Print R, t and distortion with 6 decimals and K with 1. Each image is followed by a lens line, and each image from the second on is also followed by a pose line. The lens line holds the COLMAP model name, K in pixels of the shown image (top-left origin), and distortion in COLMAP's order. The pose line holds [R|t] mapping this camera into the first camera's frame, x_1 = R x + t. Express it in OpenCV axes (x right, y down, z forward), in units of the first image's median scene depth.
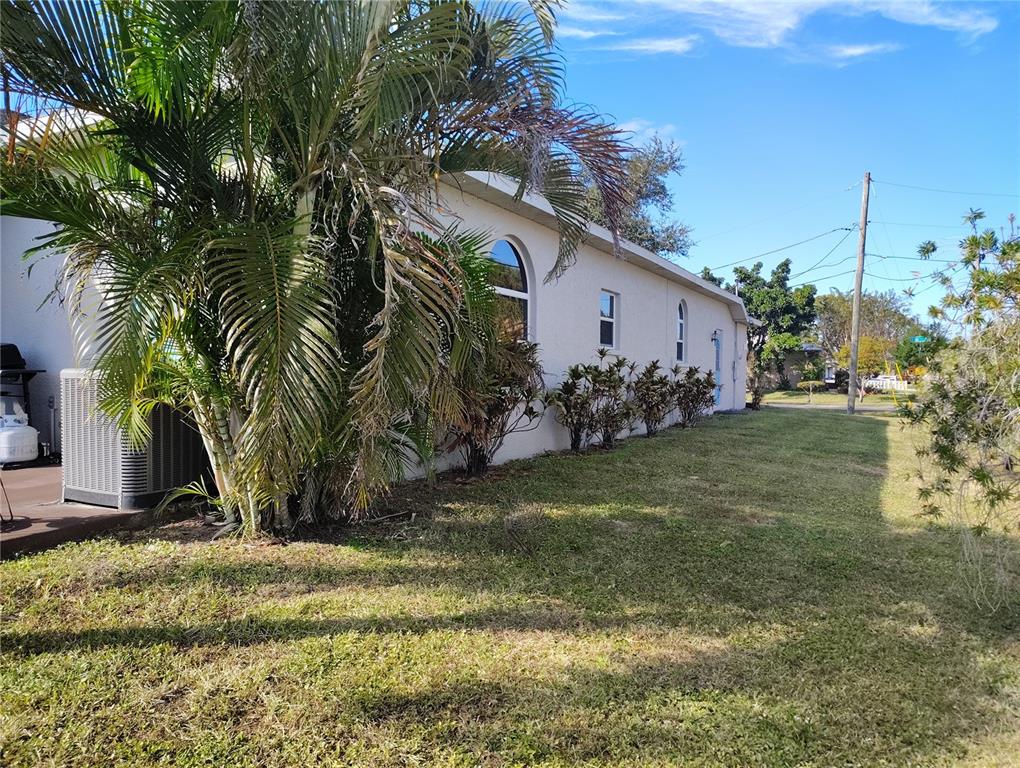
lens RADIAL K [[675.4, 0, 509.7], [0, 675.4, 387.8], [0, 0, 1]] dist [0.003299, -0.019991]
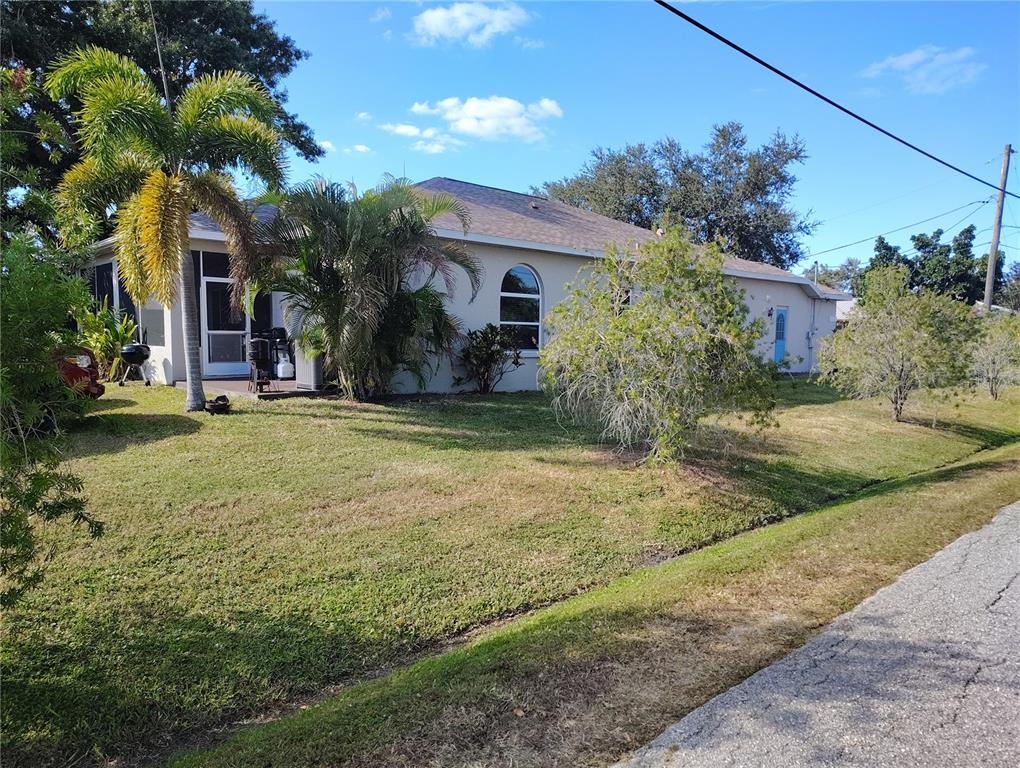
lens RADIAL K [[675.4, 0, 510.0], [0, 675.4, 384.1], [0, 0, 1]] dist [0.003299, -0.019991]
pose [[0.939072, 0.029174, -0.342480, 0.191403], [-0.013732, 0.998780, 0.047429, 0.002435], [0.343446, -0.039836, 0.938327, -0.223761]]
